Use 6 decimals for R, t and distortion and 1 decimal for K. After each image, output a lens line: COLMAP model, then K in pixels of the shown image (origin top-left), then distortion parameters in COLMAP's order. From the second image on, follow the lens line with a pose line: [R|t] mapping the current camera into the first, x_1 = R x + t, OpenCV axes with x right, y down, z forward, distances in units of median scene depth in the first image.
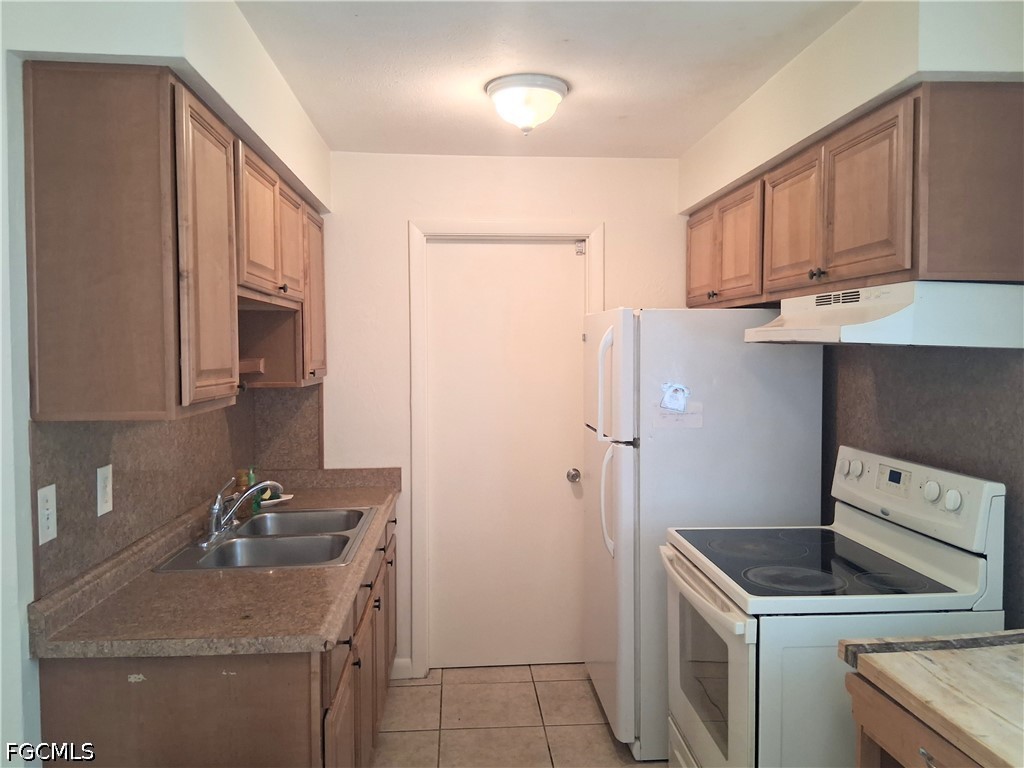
lens RADIAL K [[749.3, 0, 512.0], [0, 749.3, 384.0], [0, 0, 1]] dist [0.066376, -0.130067]
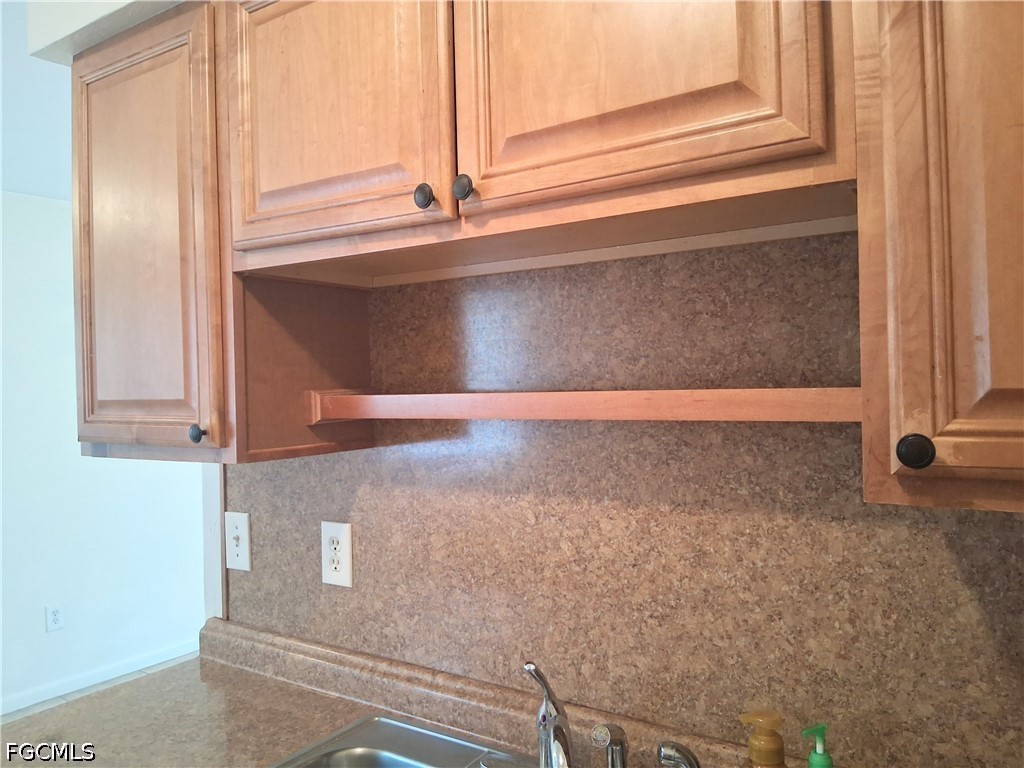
lens RADIAL K [[749.3, 0, 512.0], [0, 749.3, 384.0], [0, 0, 1]] dist [0.066376, -0.130067]
pose [[-0.599984, 0.010496, -0.799943, -0.047459], [-0.017246, 0.999512, 0.026049, -0.052029], [0.799826, 0.029425, -0.599510, 1.634050]]
